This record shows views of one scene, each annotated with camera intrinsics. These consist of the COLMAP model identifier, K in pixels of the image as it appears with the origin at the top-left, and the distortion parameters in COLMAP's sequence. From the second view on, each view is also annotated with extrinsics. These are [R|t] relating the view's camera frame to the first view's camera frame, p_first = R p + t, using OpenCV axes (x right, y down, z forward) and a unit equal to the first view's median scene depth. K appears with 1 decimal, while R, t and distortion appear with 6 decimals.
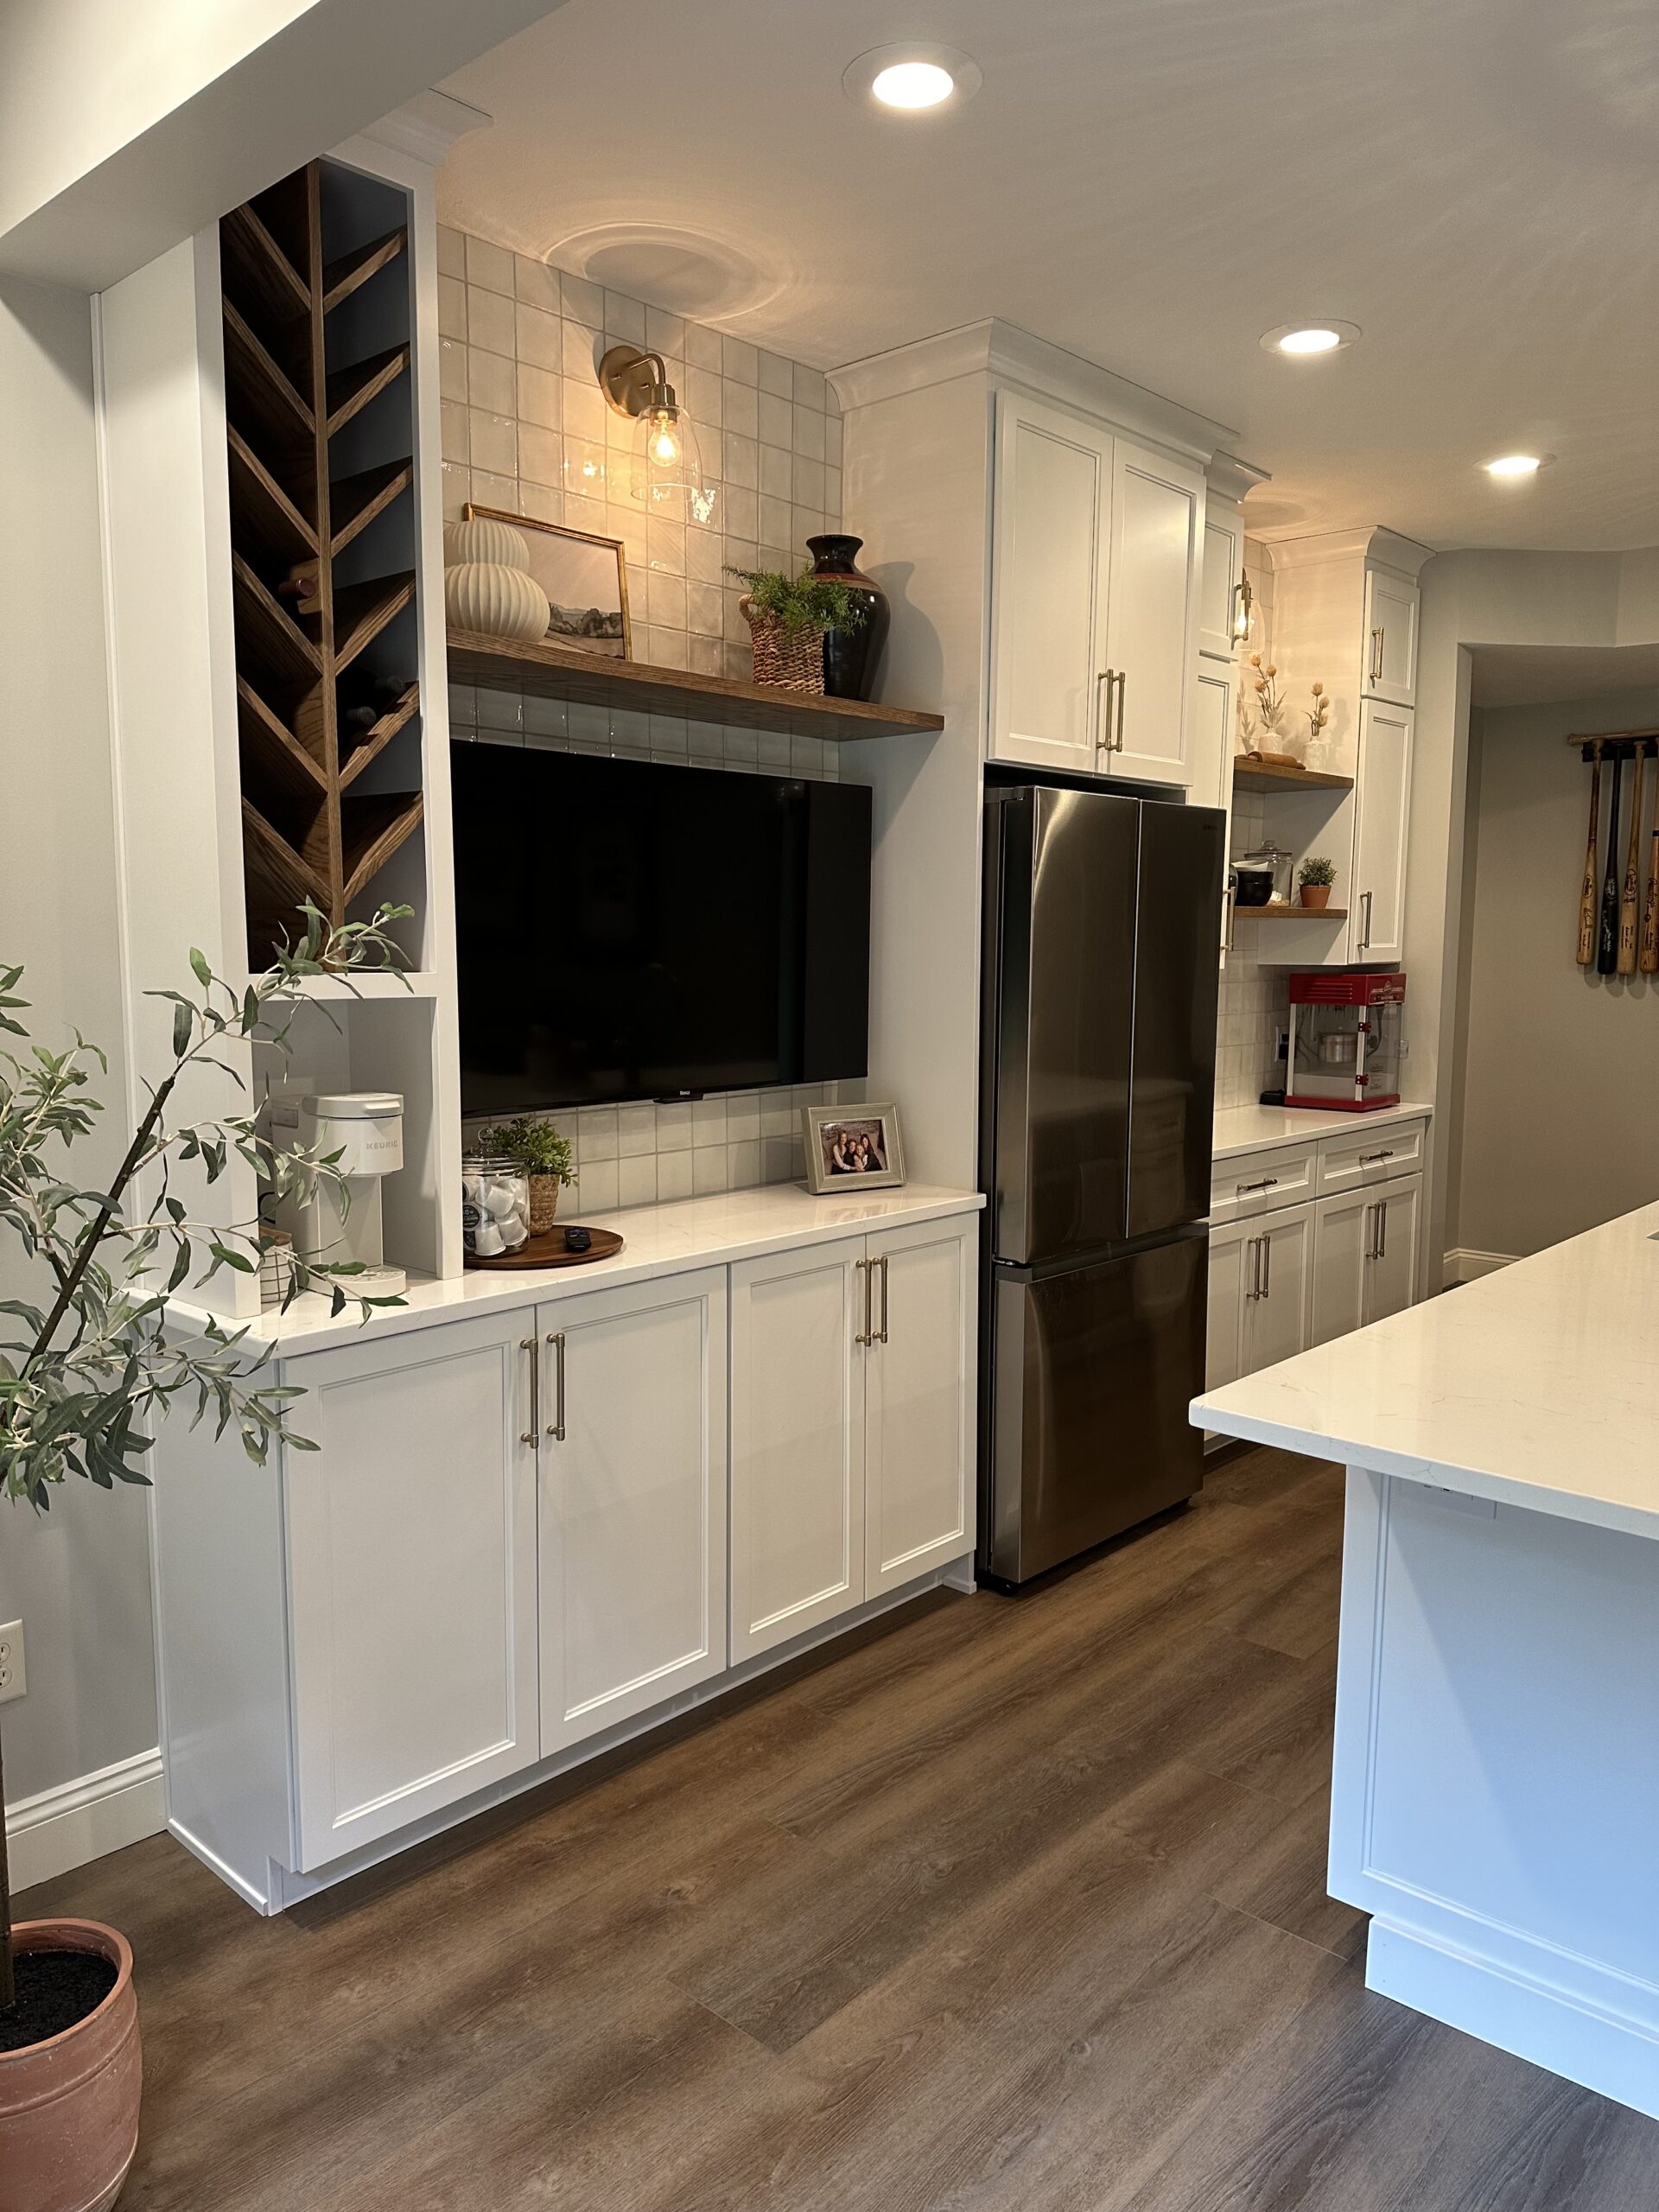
lens RADIAL K [[1542.5, 0, 829.5], [0, 1542.5, 1106.0], [0, 0, 1]] dist [0.097528, -0.197301]
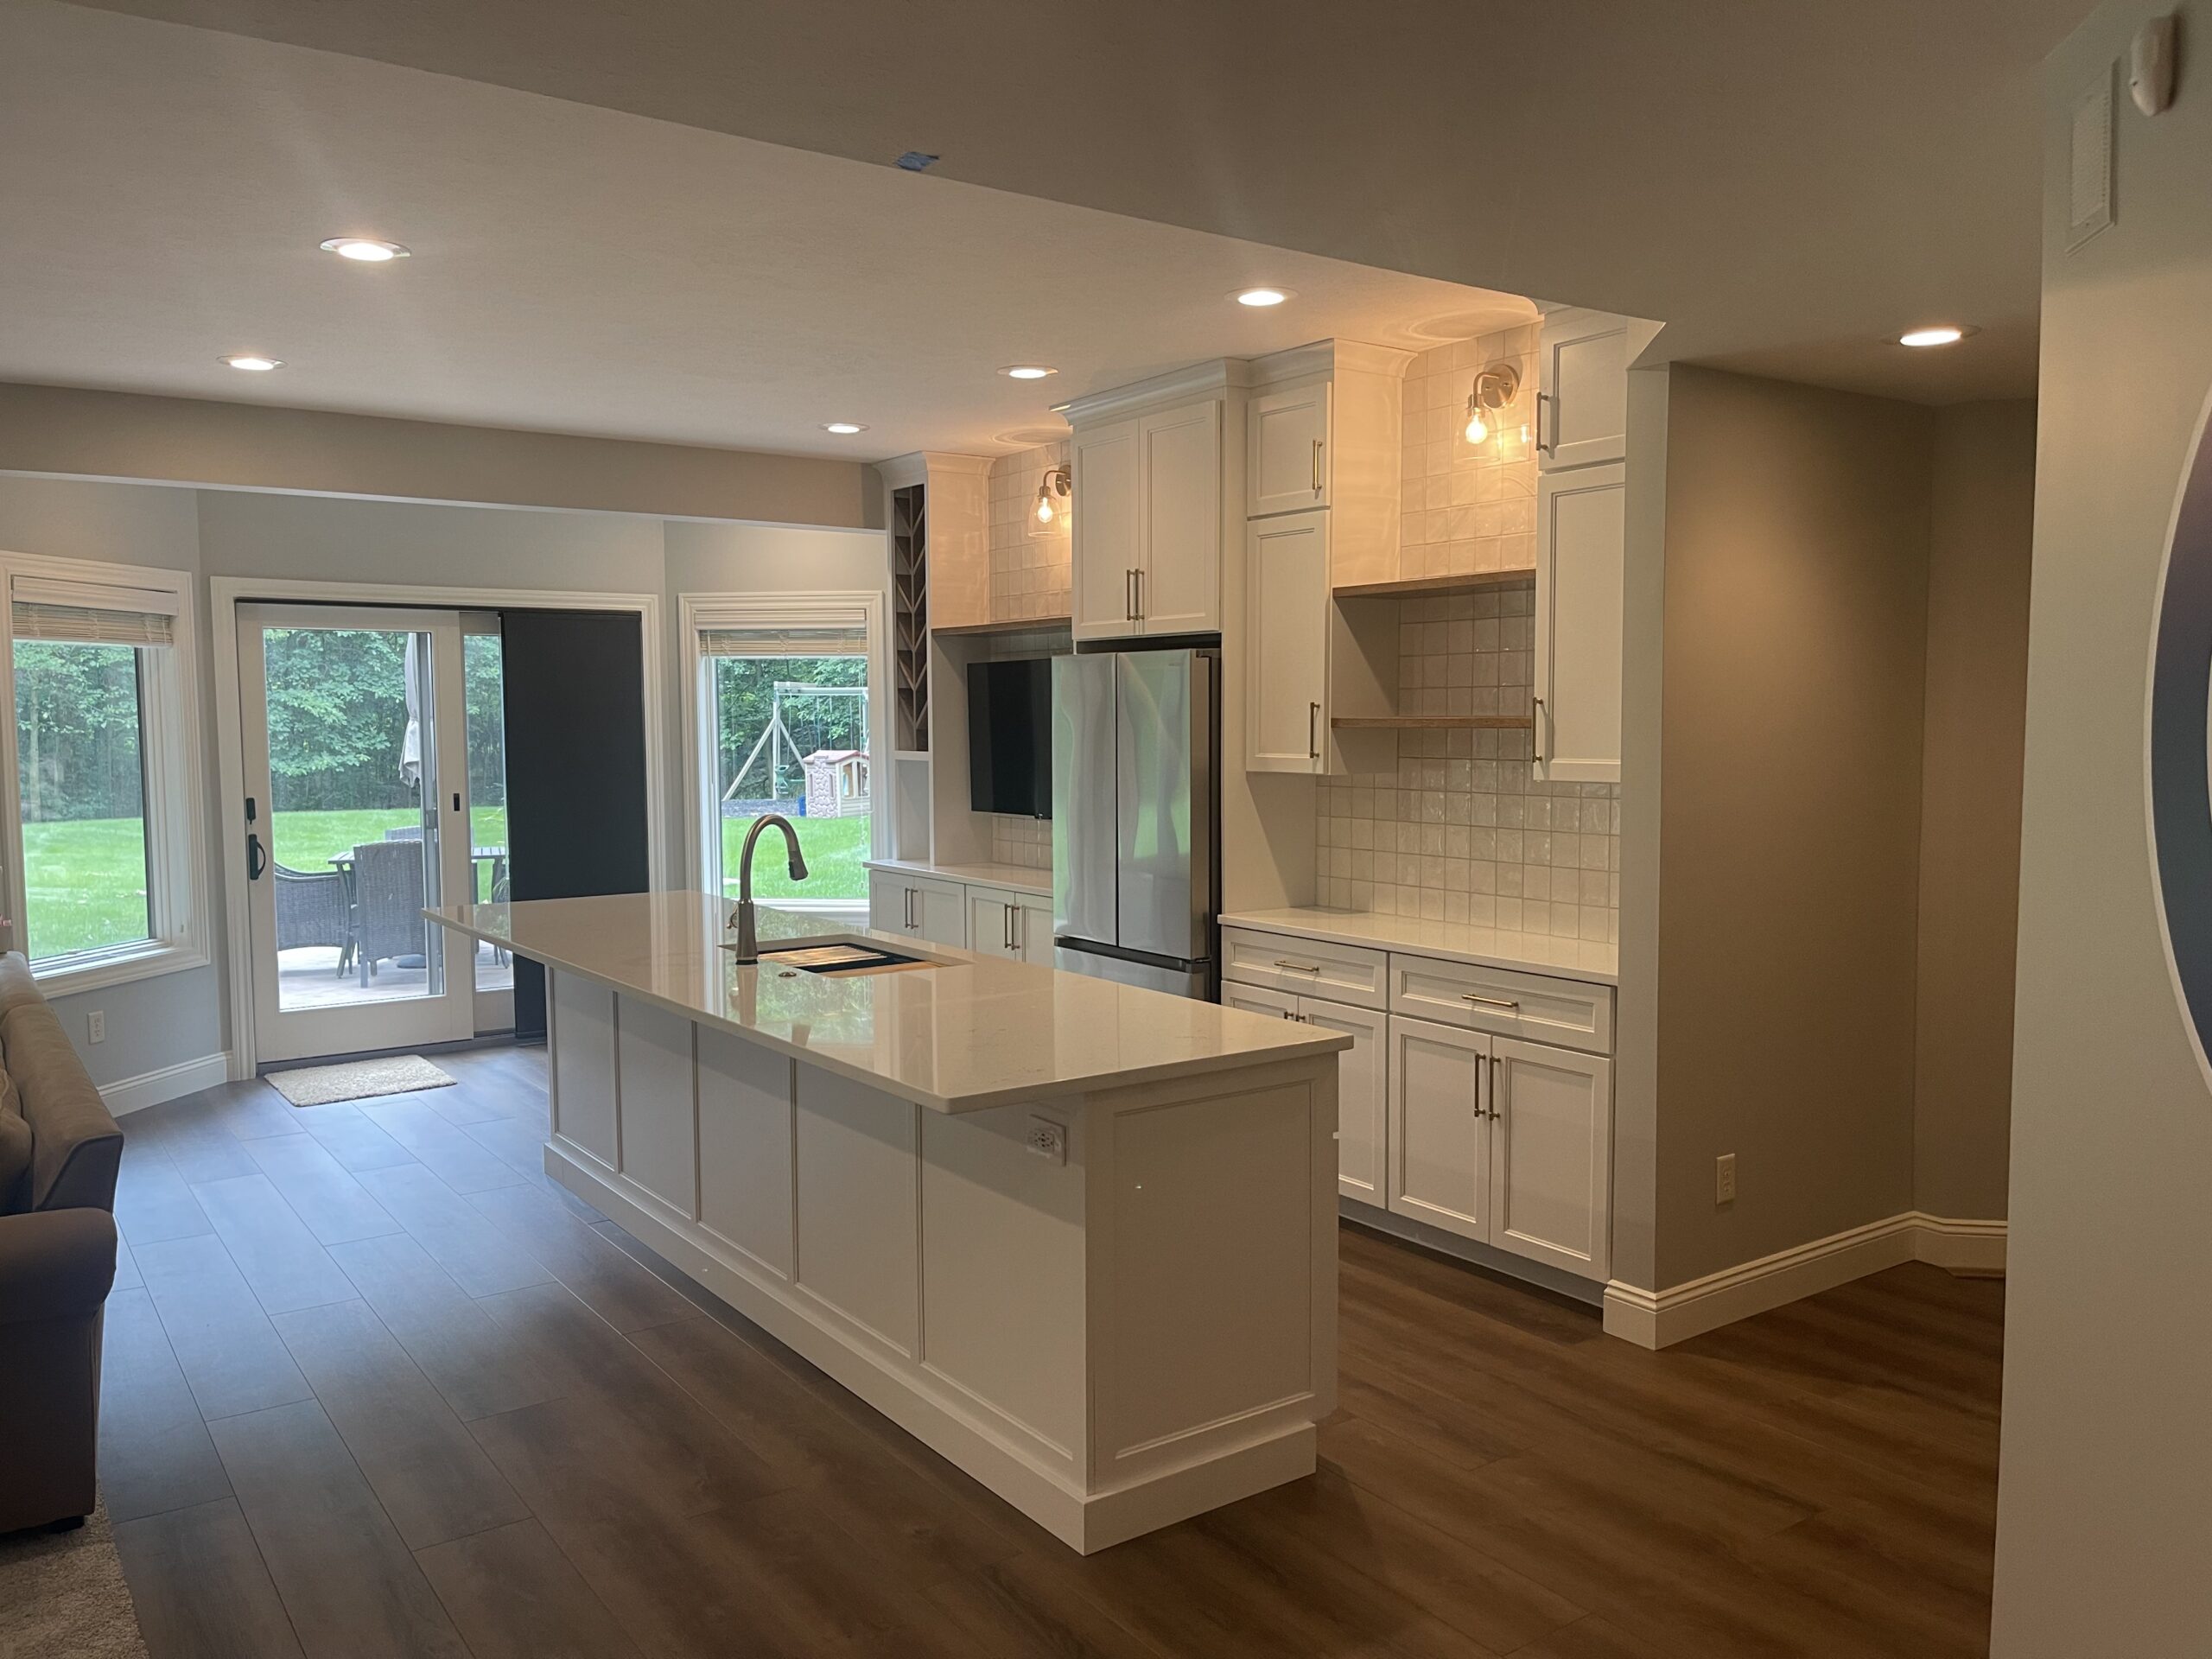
lens RADIAL K [[1640.0, 0, 1106.0], [0, 1640.0, 829.5], [0, 0, 1]] dist [0.031664, -0.002307]
pose [[-0.209226, 0.063888, -0.975778, 2.153858], [-0.104564, 0.990680, 0.087284, -0.201215], [0.972261, 0.120294, -0.200596, 1.615729]]
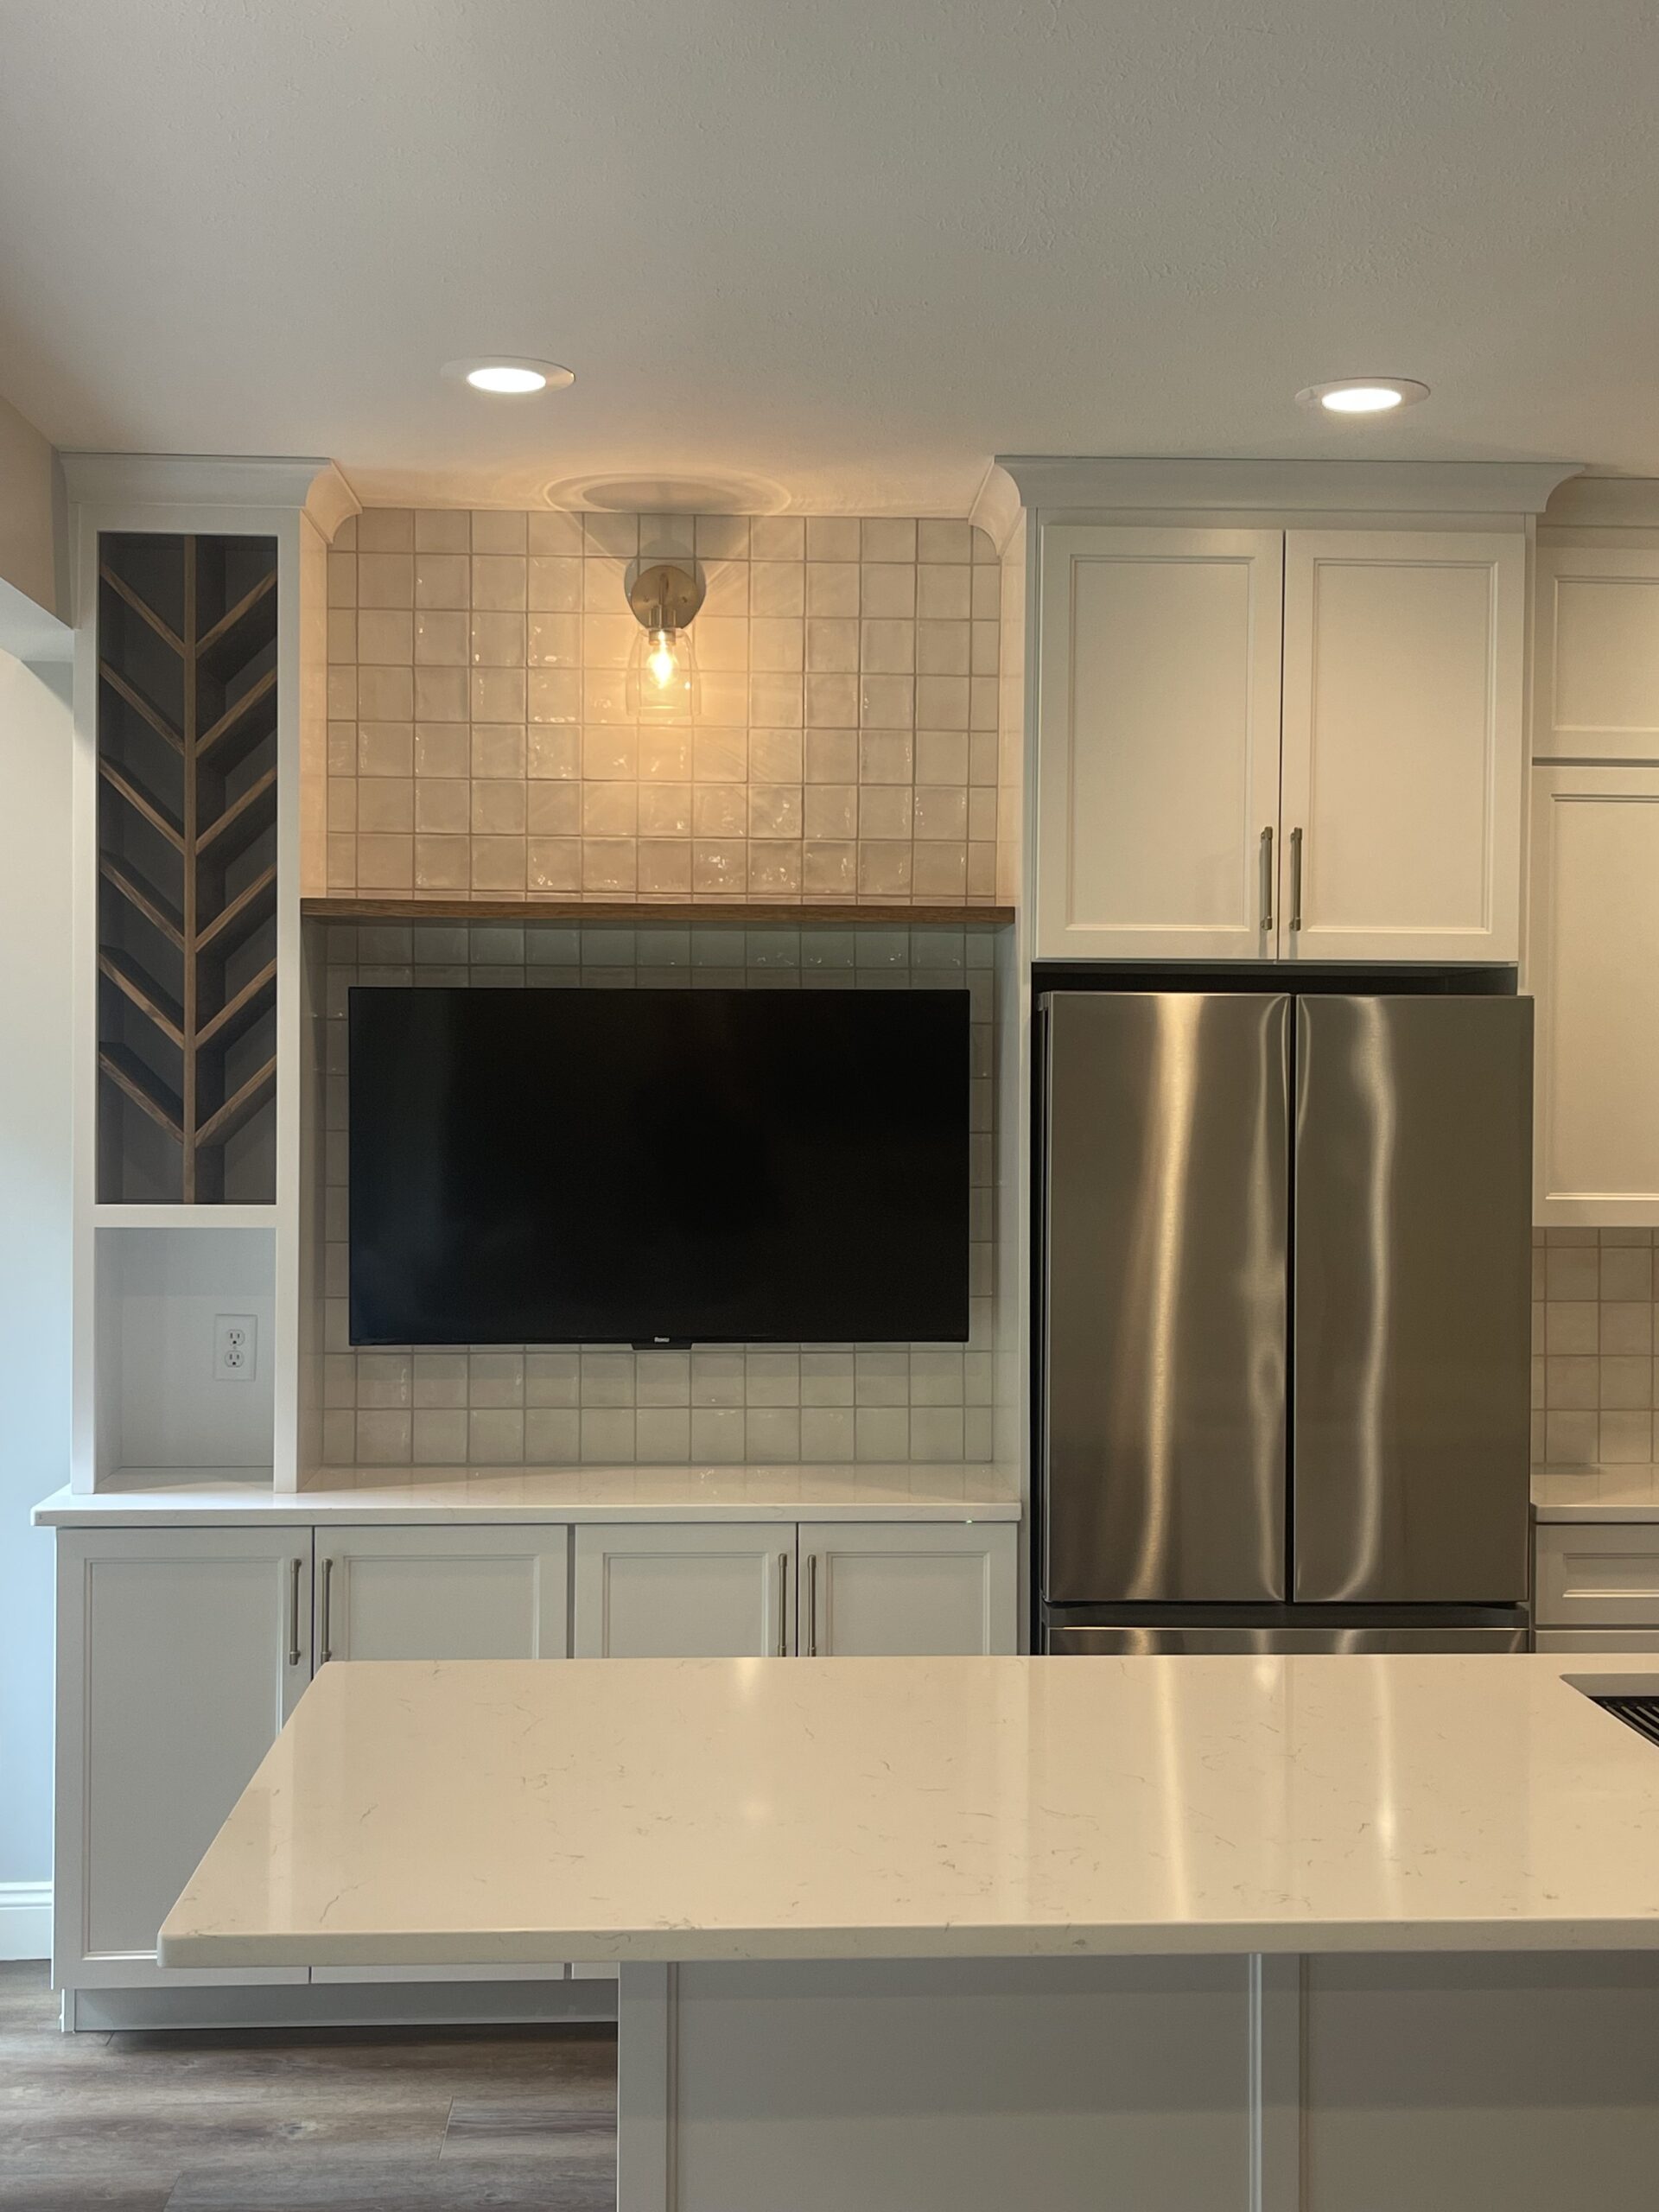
lens RADIAL K [[2403.4, 0, 829.5], [0, 2403.4, 1106.0], [0, 0, 1]] dist [0.059238, -0.039285]
pose [[0.714972, 0.006630, -0.699122, 1.025656], [-0.079040, 0.994311, -0.071402, -0.055680], [0.694671, 0.106309, 0.711428, 0.043562]]
